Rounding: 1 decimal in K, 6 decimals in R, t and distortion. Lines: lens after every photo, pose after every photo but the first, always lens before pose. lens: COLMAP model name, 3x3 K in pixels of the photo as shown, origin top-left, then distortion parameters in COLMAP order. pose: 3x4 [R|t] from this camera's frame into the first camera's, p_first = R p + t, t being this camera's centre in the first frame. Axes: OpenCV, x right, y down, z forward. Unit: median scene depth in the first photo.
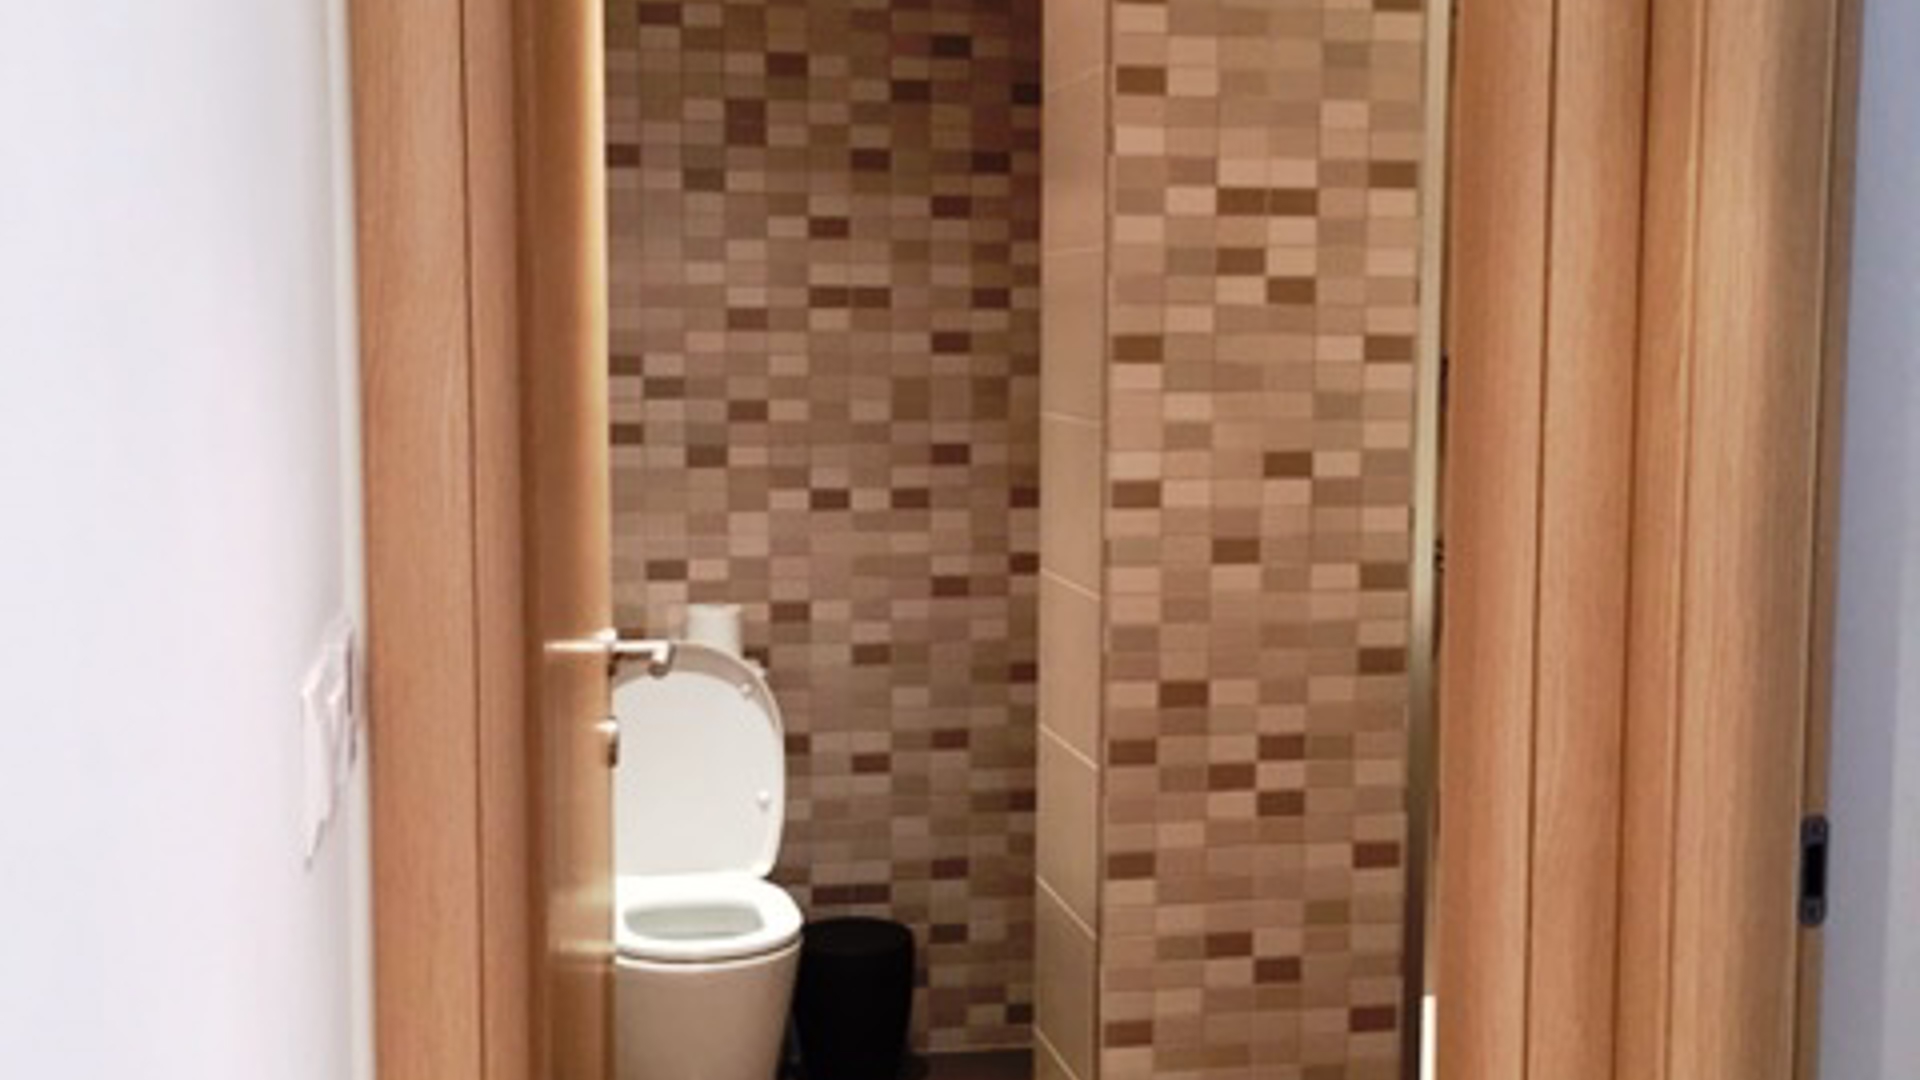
lens RADIAL K [[2132.4, 0, 963.0], [0, 2132.4, 542.0], [0, 0, 1]] dist [0.058071, 0.000000]
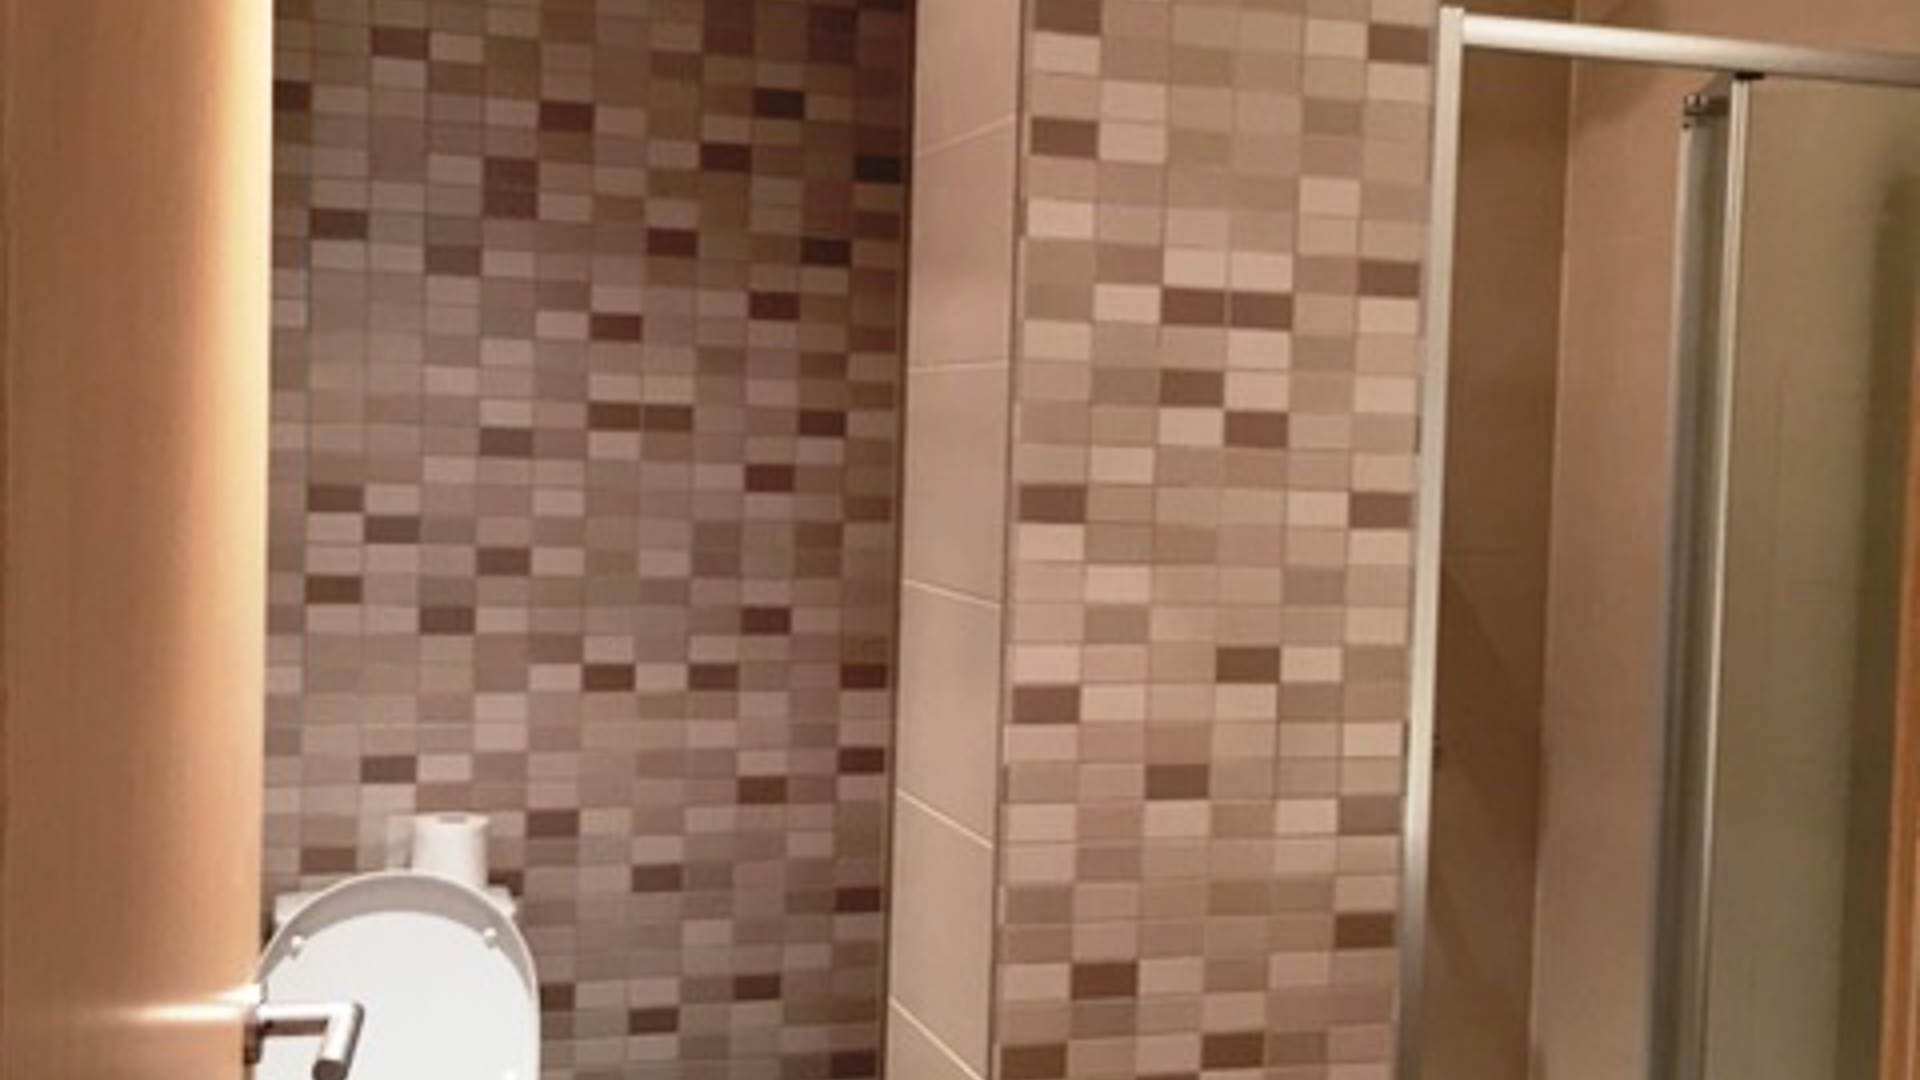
lens RADIAL K [[2132.4, 0, 950.8], [0, 2132.4, 540.4], [0, 0, 1]] dist [0.058071, 0.000000]
pose [[0.994240, 0.021010, 0.105097, -0.022440], [-0.015343, 0.998399, -0.054440, -0.030277], [-0.106072, 0.052513, 0.992971, 0.225711]]
